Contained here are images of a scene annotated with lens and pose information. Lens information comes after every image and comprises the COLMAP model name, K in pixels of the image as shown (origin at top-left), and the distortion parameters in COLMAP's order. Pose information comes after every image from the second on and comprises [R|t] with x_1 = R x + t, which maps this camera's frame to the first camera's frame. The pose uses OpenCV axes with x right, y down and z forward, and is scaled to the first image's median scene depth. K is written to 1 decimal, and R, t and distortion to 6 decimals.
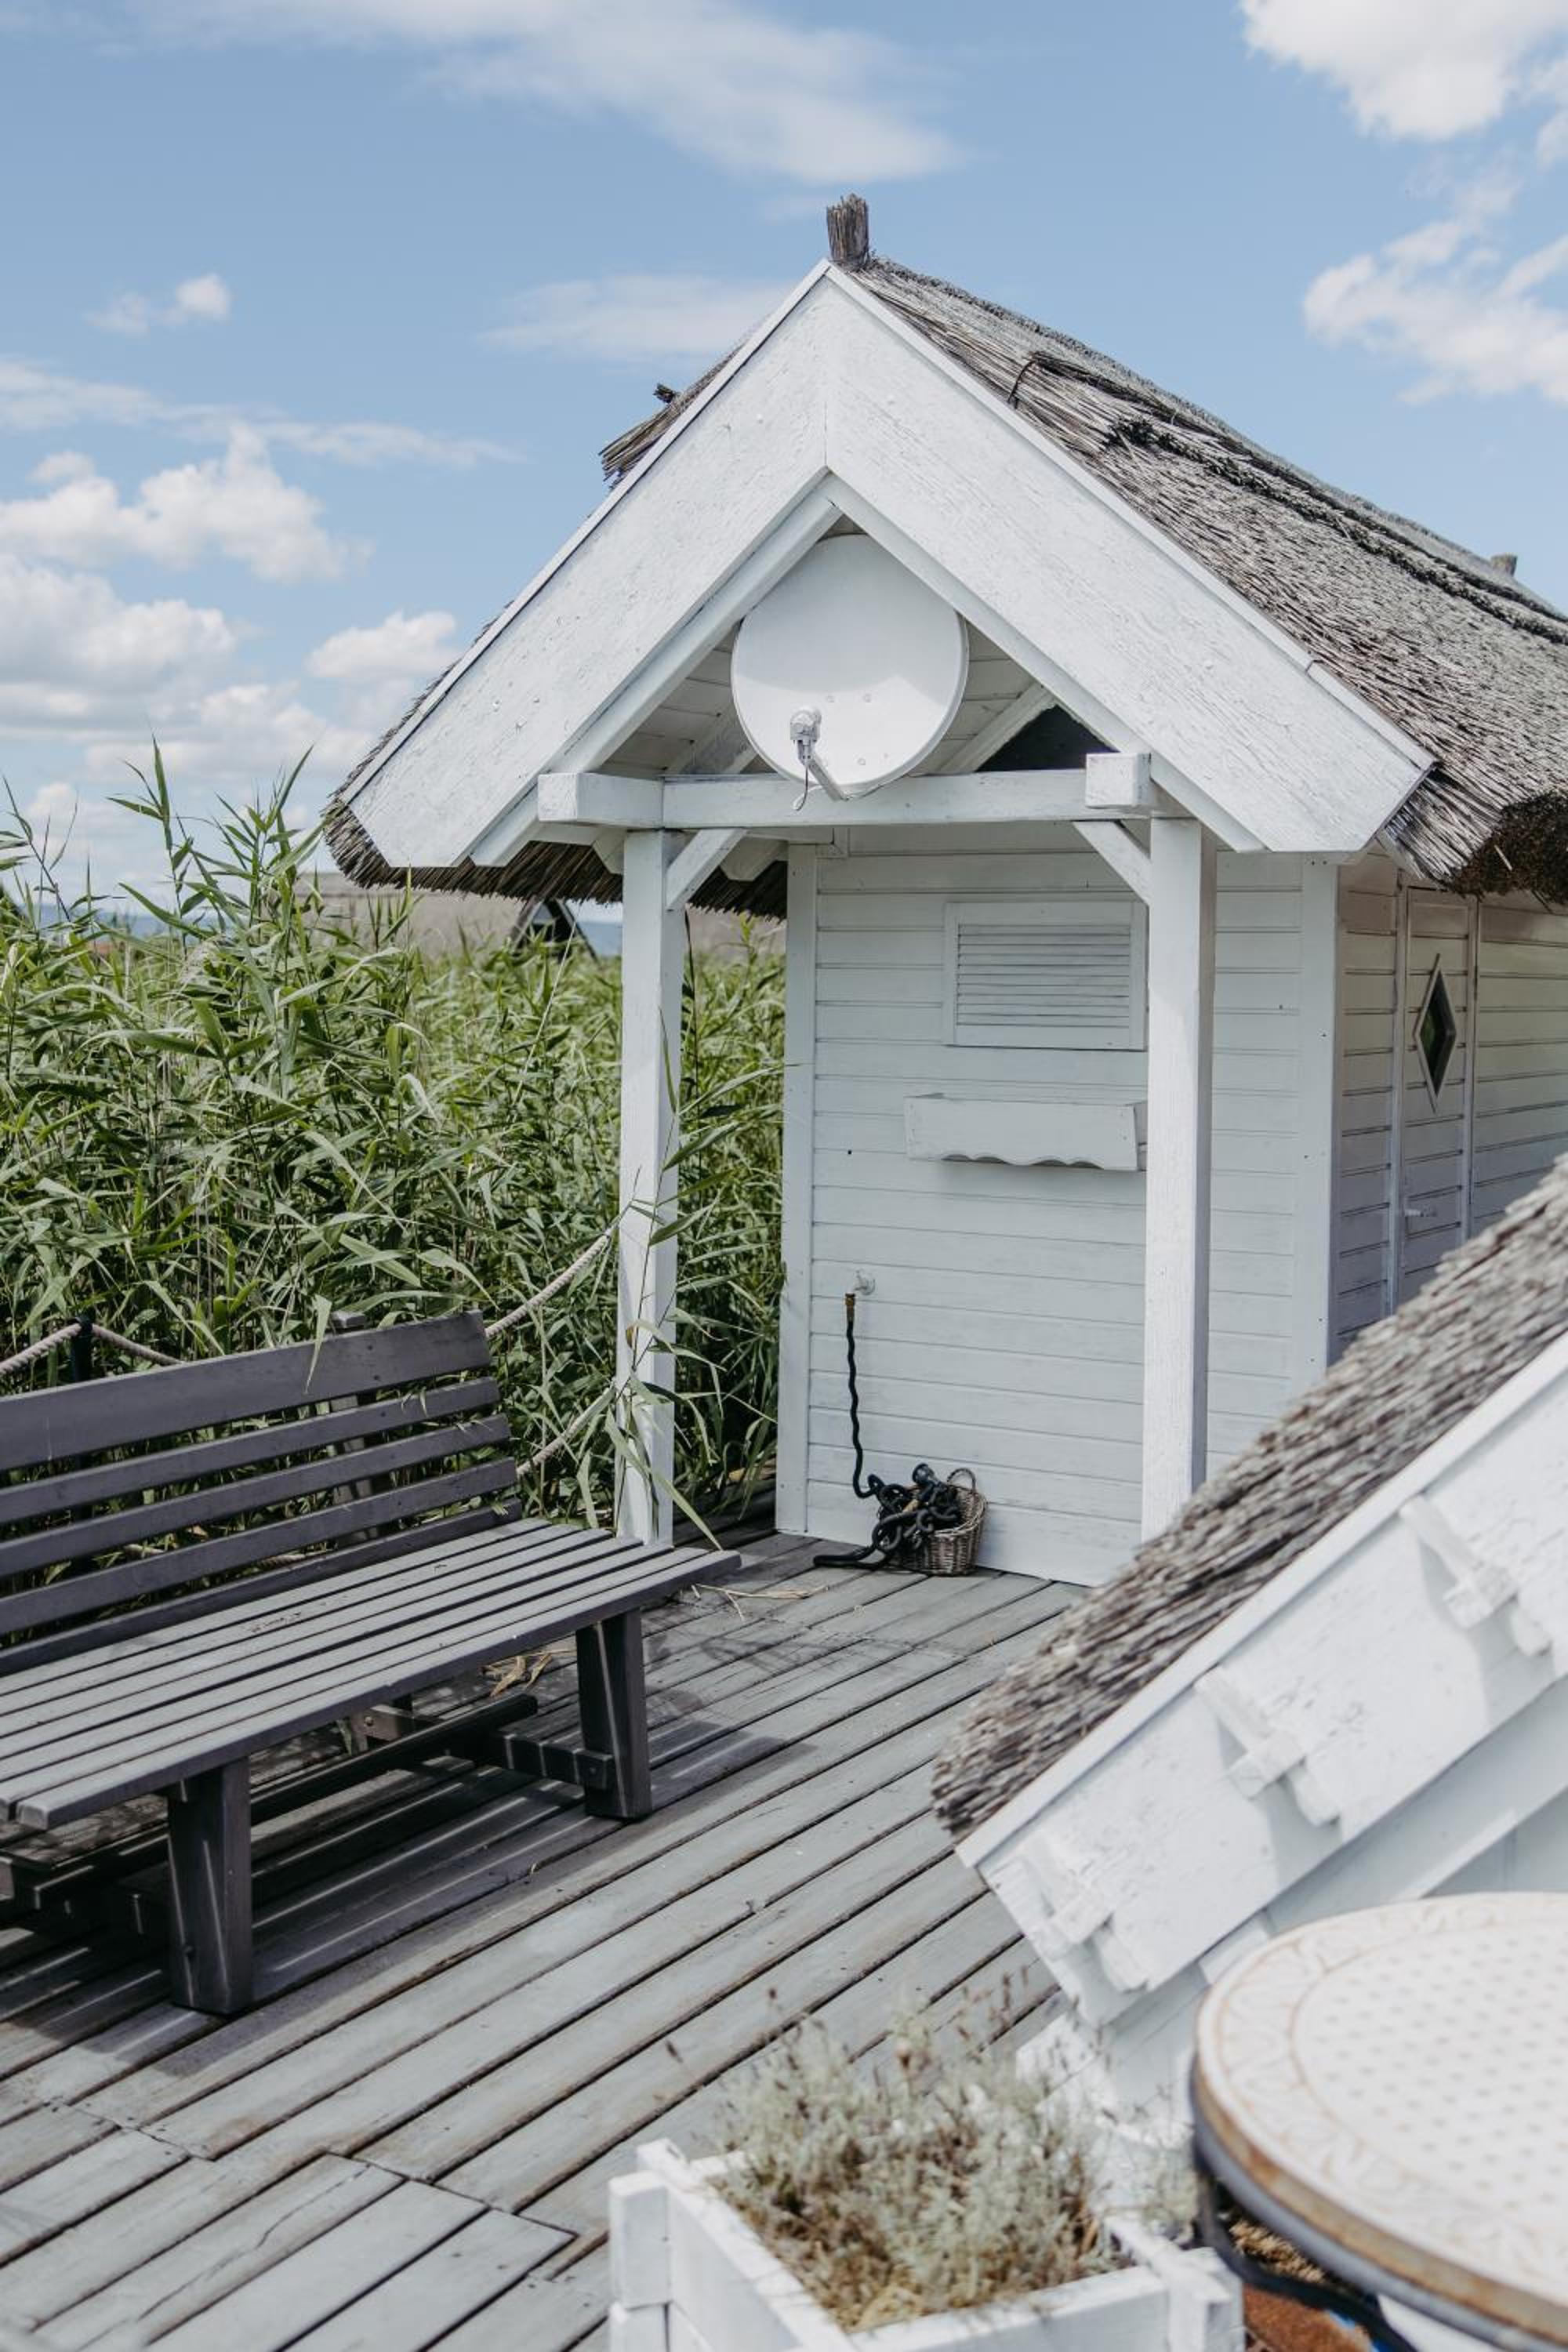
lens RADIAL K [[2524.4, 0, 771.4], [0, 2524.4, 1159.1], [0, 0, 1]] dist [-0.064089, 0.000000]
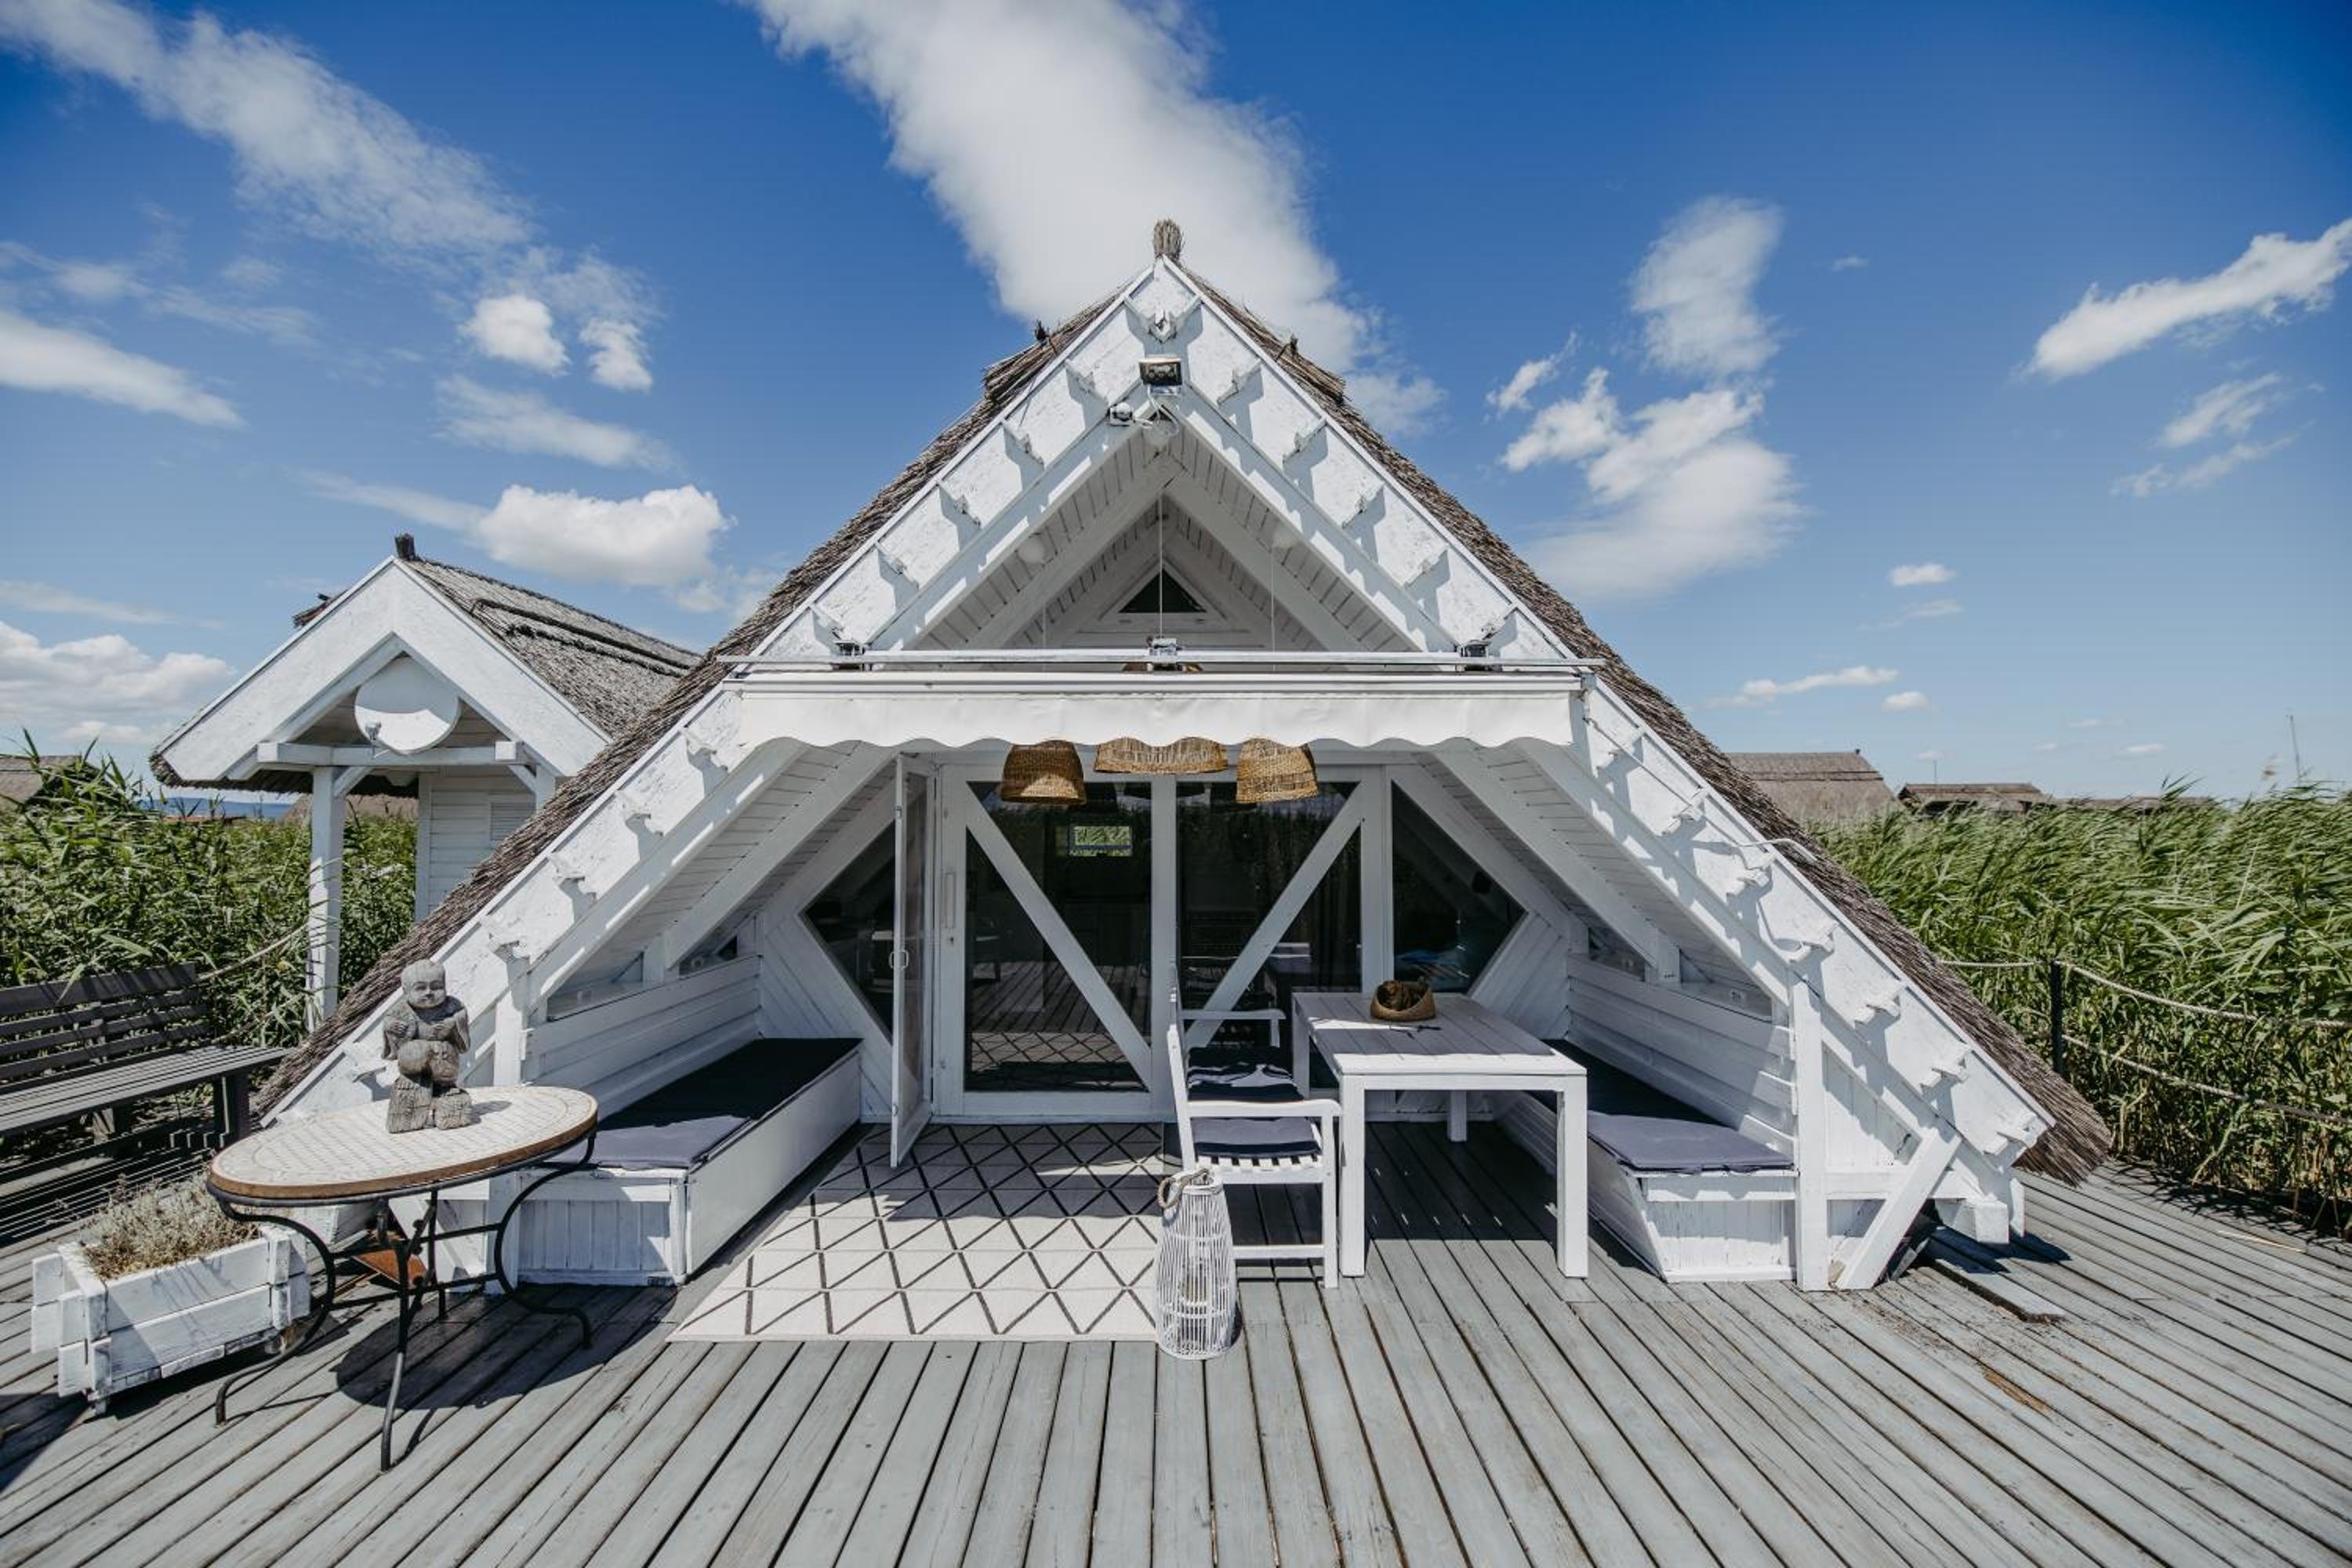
lens RADIAL K [[939.8, 0, 1151.8], [0, 939.8, 799.6], [0, 0, 1]] dist [0.000044, 0.000292]
pose [[0.864264, 0.000265, 0.503038, 0.205676], [0.049110, 0.995179, -0.084899, 0.025398], [-0.500635, 0.098080, 0.860084, -0.235918]]
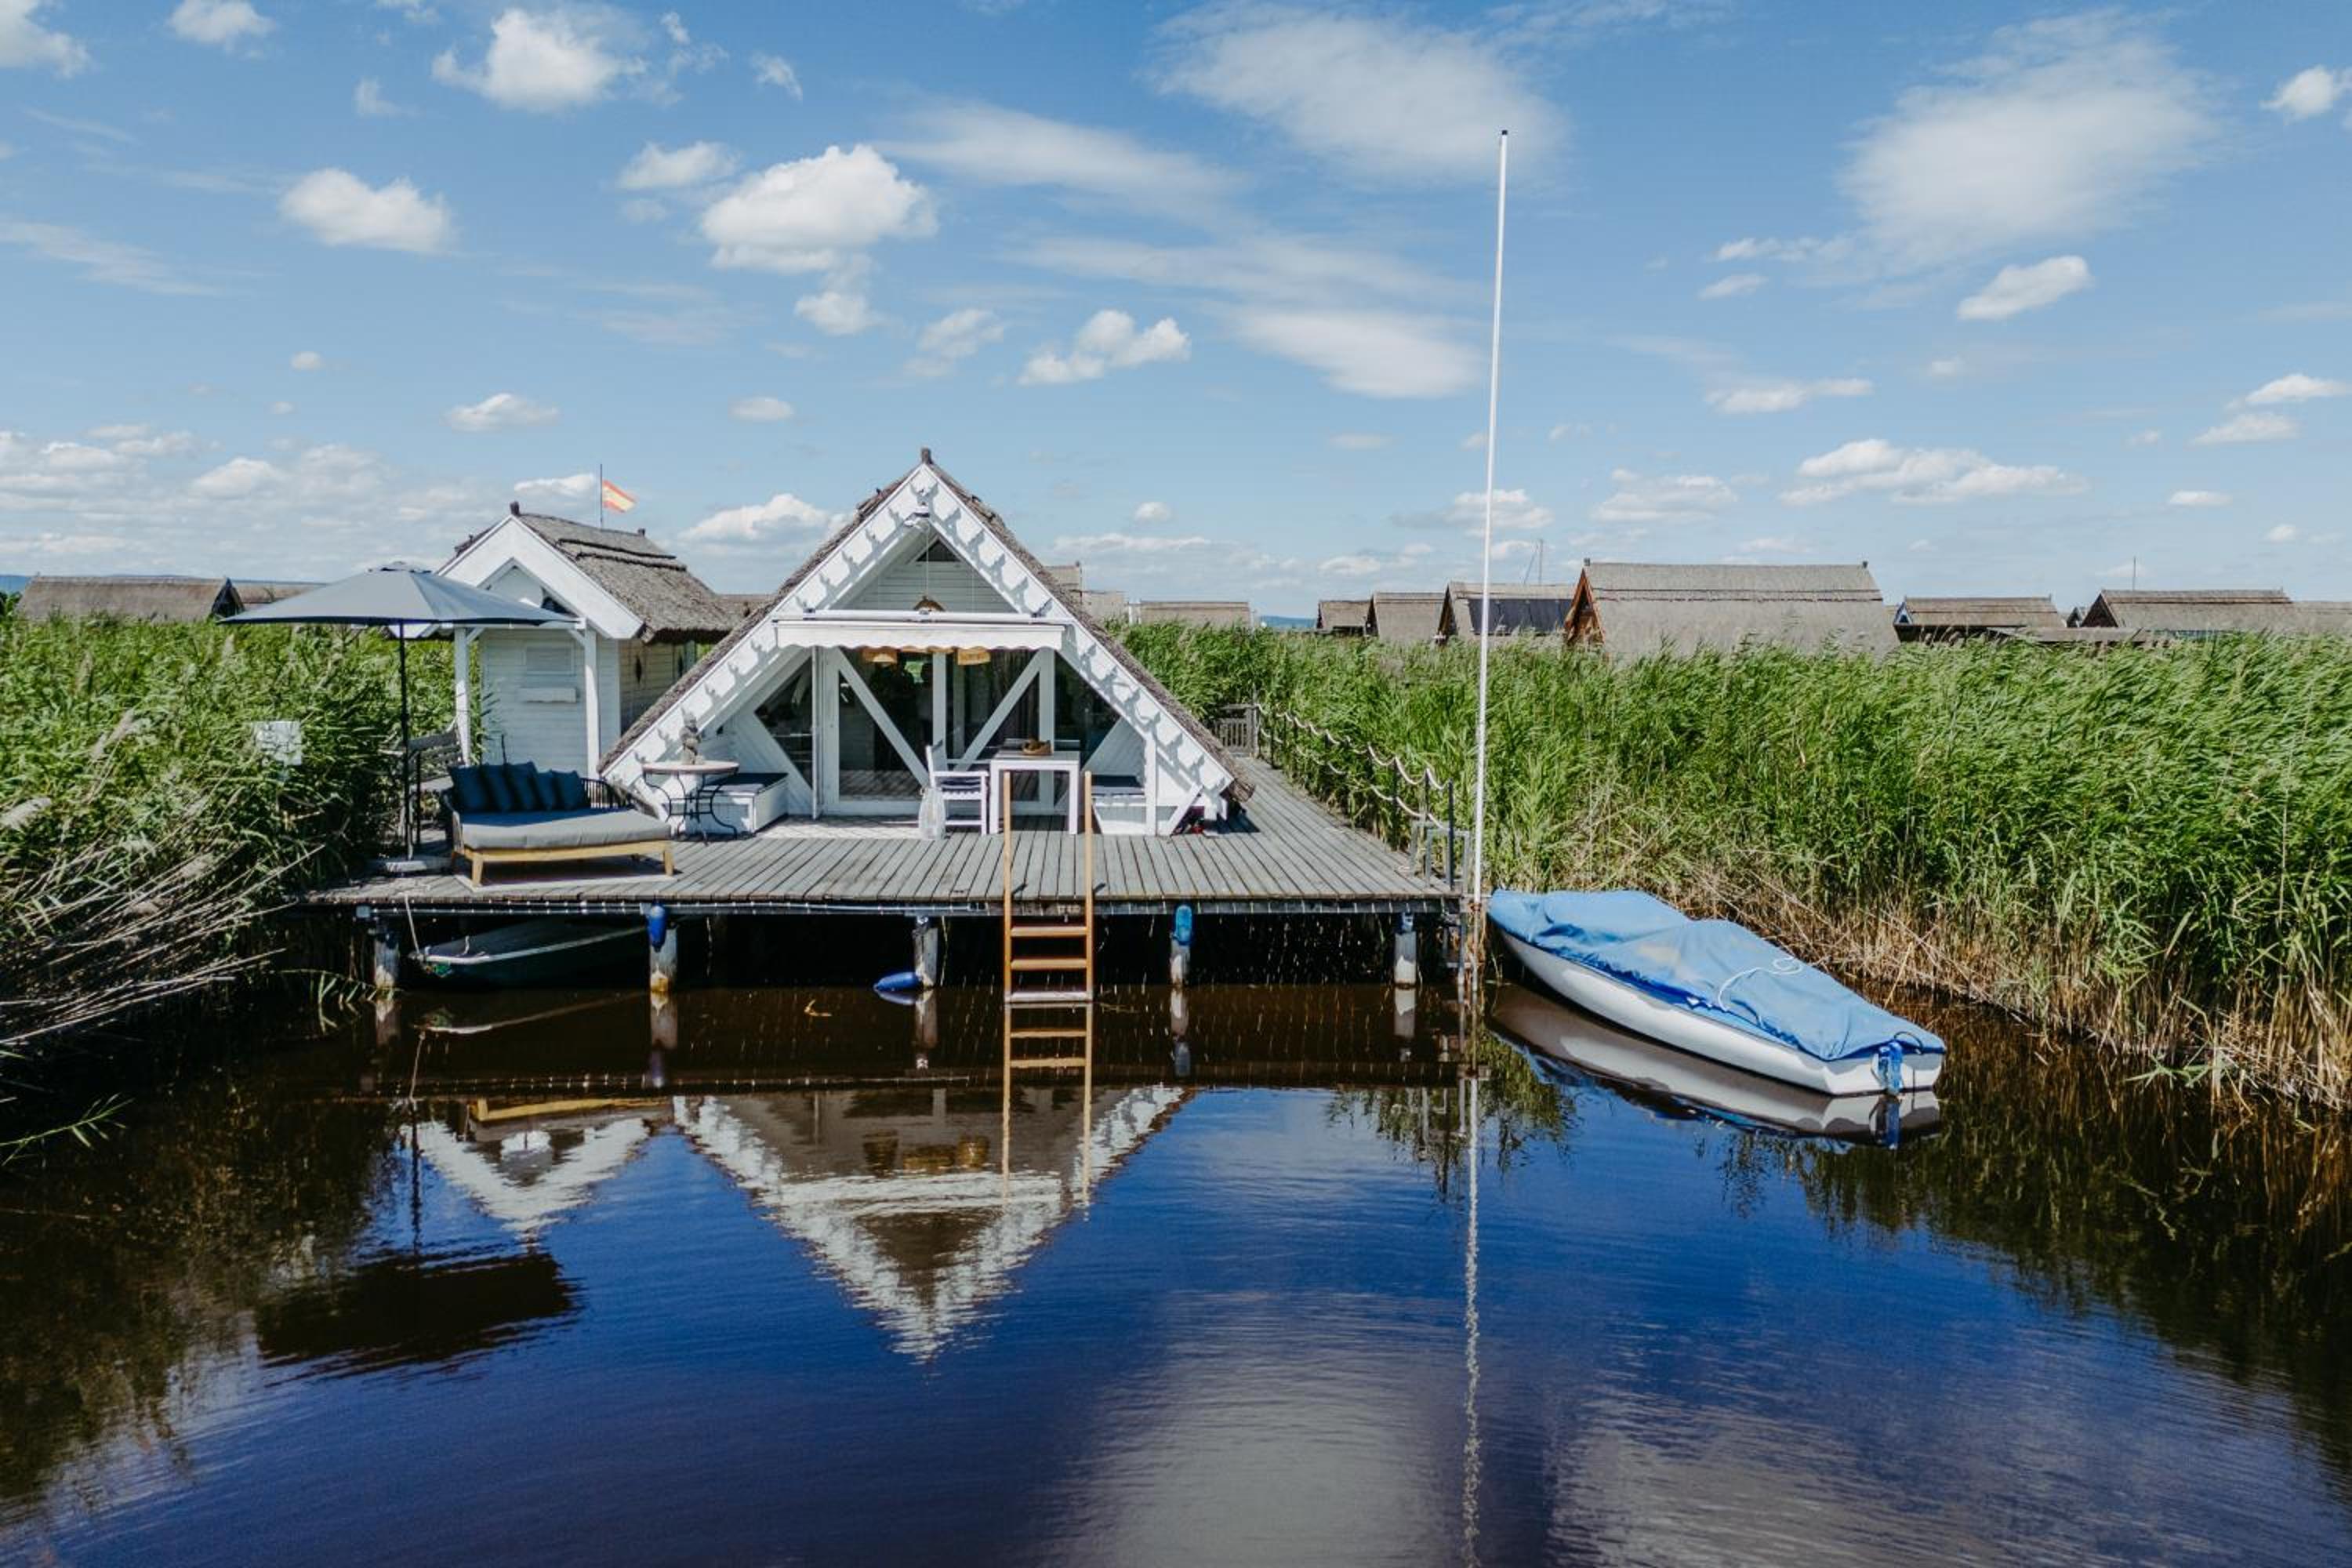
lens RADIAL K [[1578.7, 0, 1231.5], [0, 1578.7, 775.0], [0, 0, 1]] dist [-0.037411, -0.003944]
pose [[0.797062, -0.055995, 0.601296, -0.672350], [0.040111, 0.998402, 0.039804, 0.076625], [-0.602564, -0.007607, 0.798034, -2.128518]]
